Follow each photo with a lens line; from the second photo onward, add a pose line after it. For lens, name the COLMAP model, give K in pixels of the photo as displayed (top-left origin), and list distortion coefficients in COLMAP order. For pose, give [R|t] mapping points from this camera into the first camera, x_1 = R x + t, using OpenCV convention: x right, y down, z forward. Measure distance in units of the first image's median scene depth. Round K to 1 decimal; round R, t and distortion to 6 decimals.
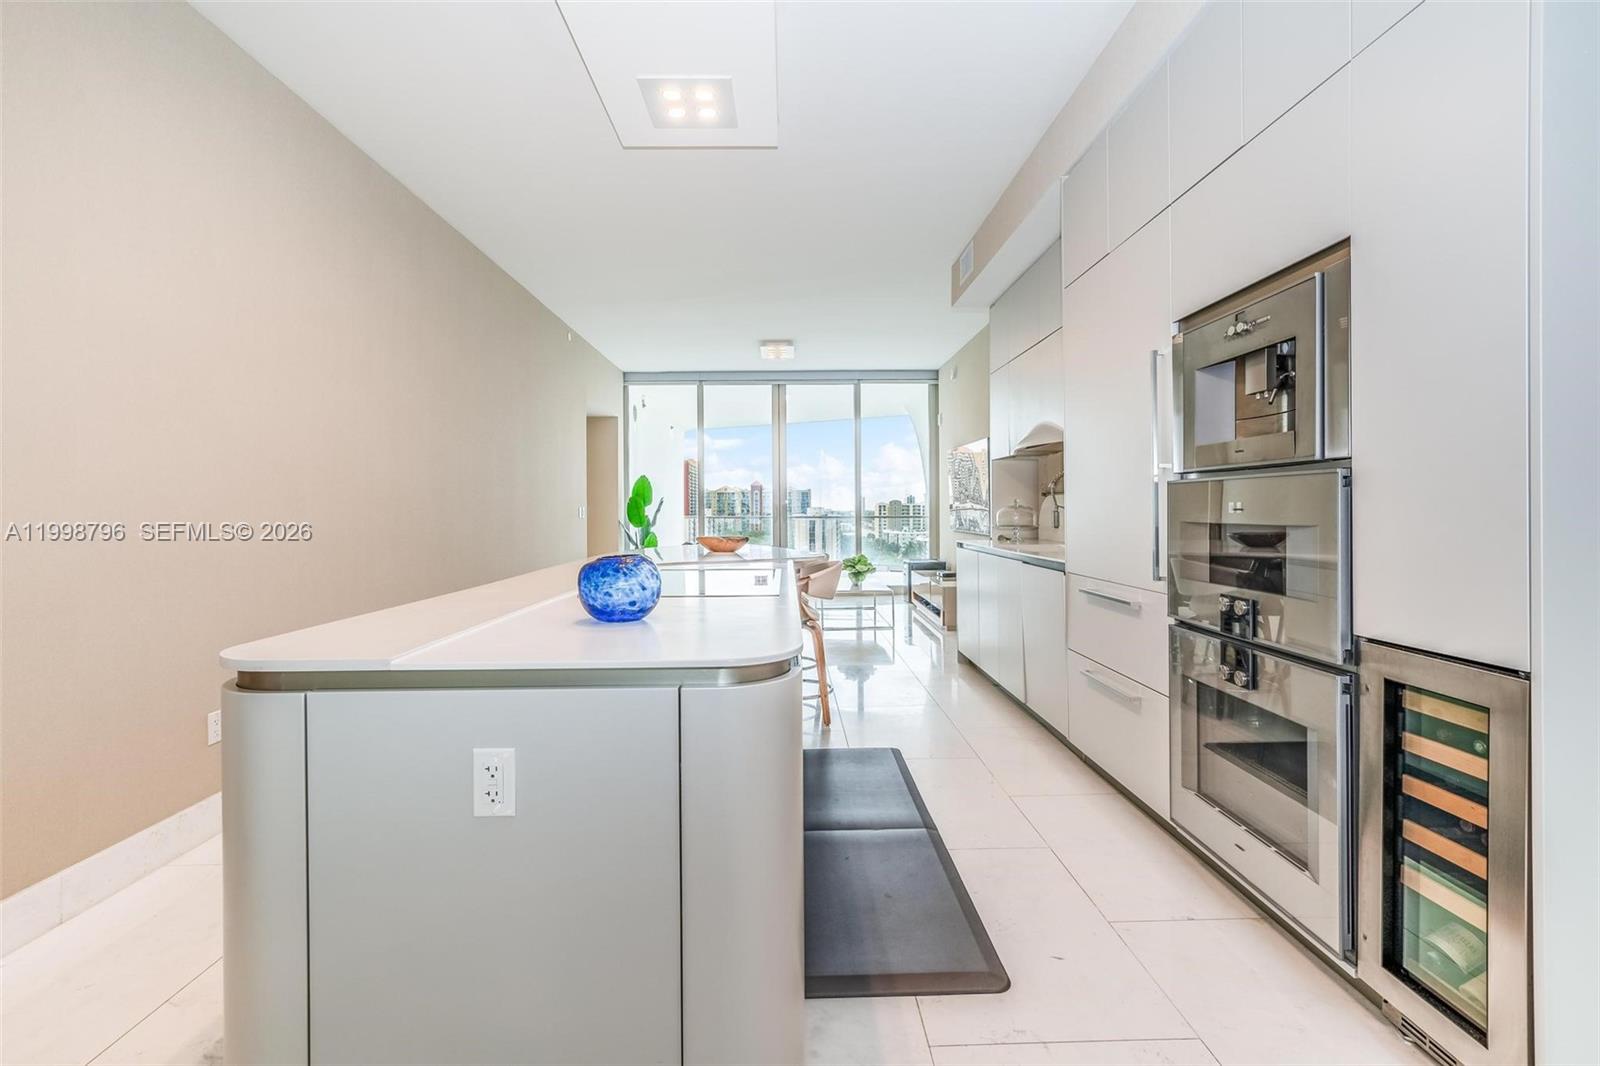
lens RADIAL K [[713.1, 0, 790.2], [0, 713.1, 521.5], [0, 0, 1]] dist [0.000848, -0.002457]
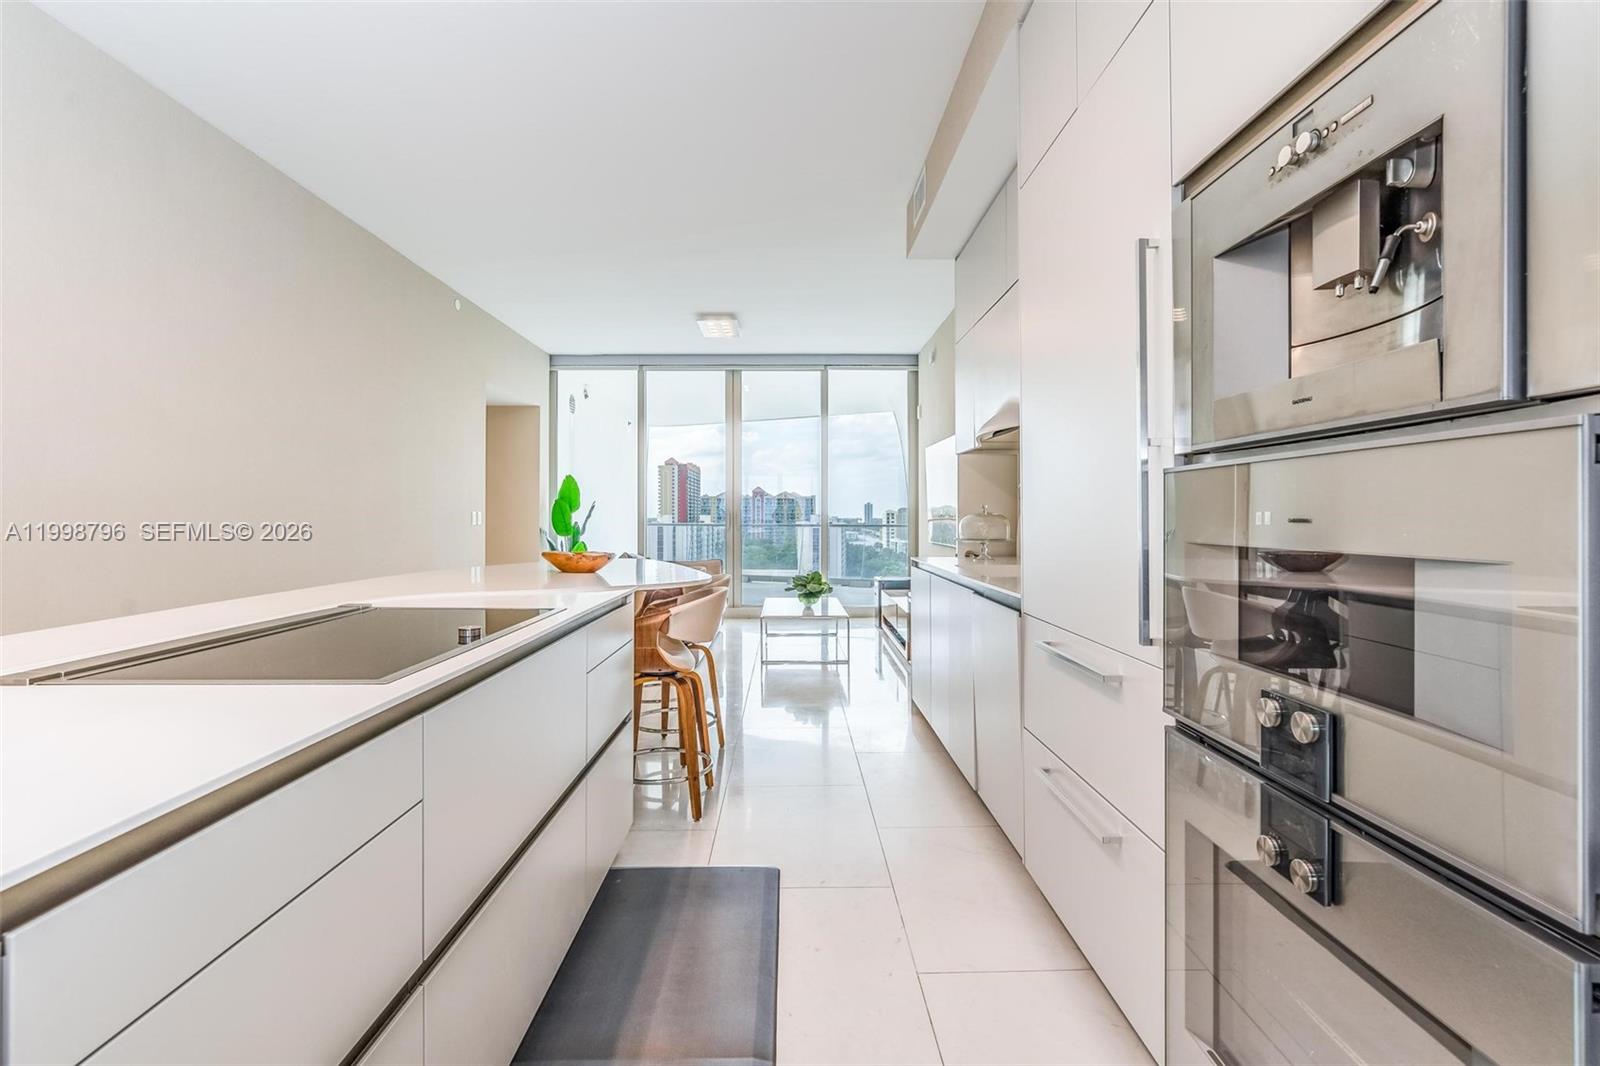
lens RADIAL K [[747.0, 0, 796.8], [0, 747.0, 522.6], [0, 0, 1]] dist [-0.008508, 0.001578]
pose [[0.999973, 0.006924, 0.002607, 0.076277], [-0.006901, 0.999938, -0.008769, -0.002327], [-0.002668, 0.008751, 0.999958, 0.132171]]
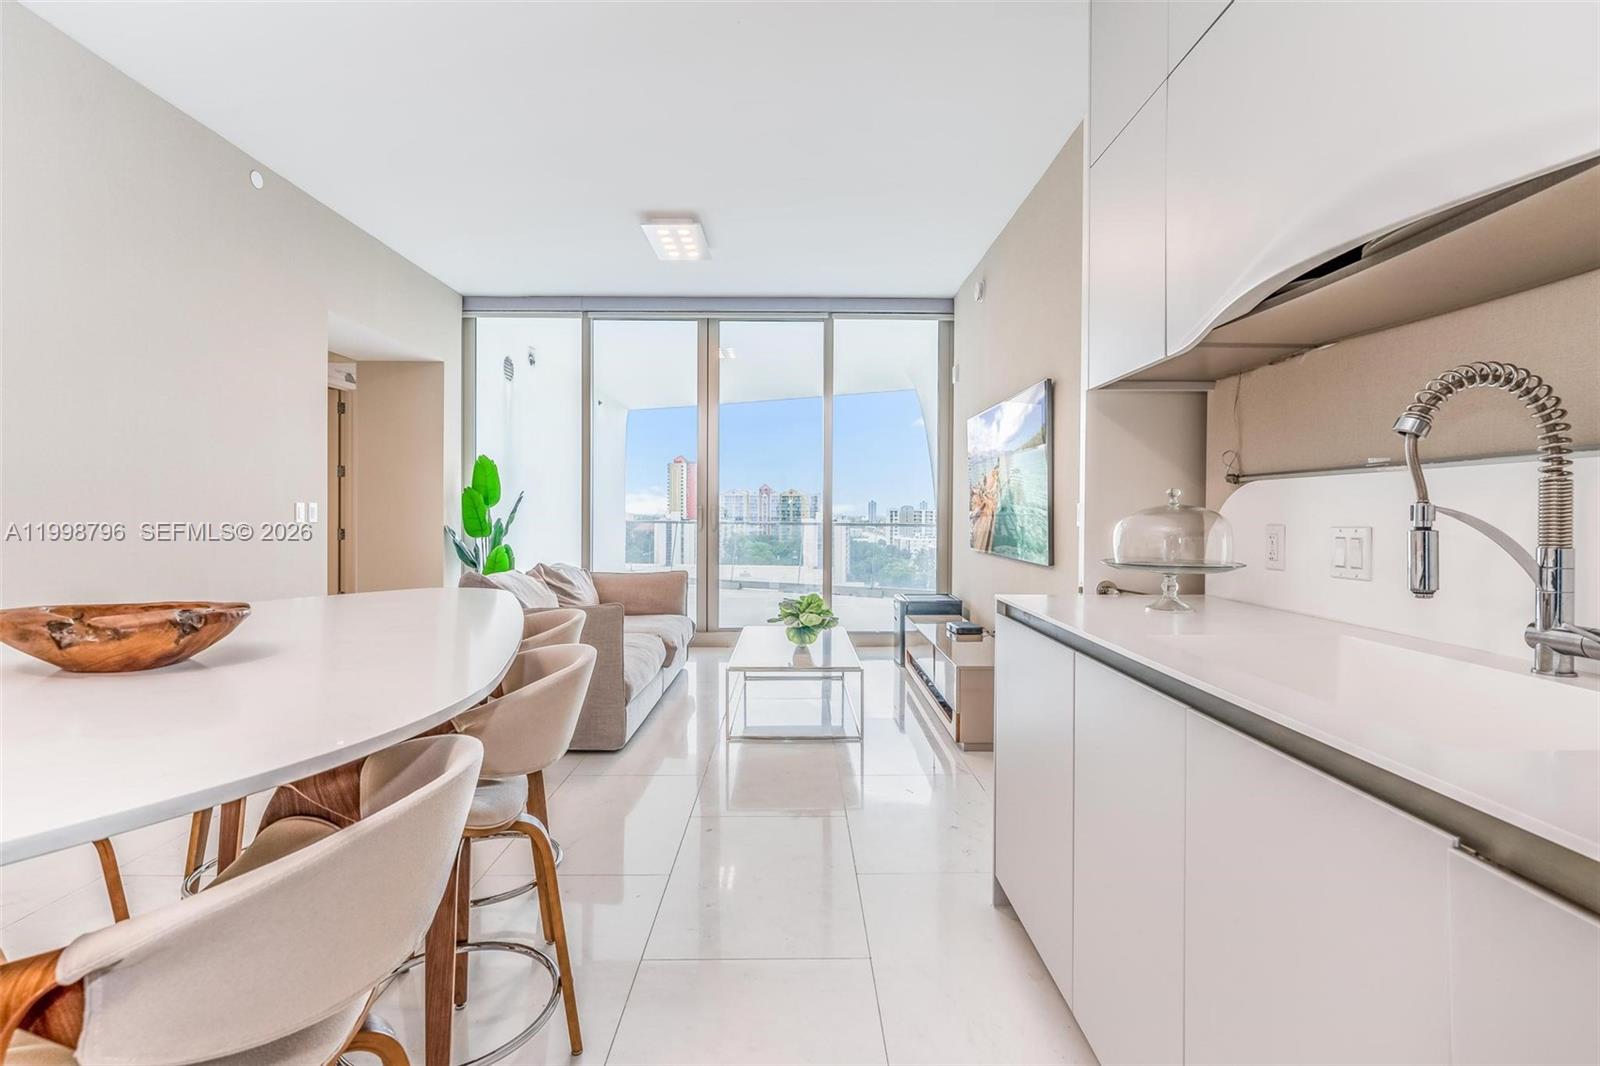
lens RADIAL K [[713.1, 0, 802.4], [0, 713.1, 532.6], [0, 0, 1]] dist [0.000848, -0.002457]
pose [[0.999918, 0.012735, 0.001454, 0.091168], [-0.012747, 0.999877, 0.009121, -0.006874], [-0.001338, -0.009138, 0.999957, 0.444135]]
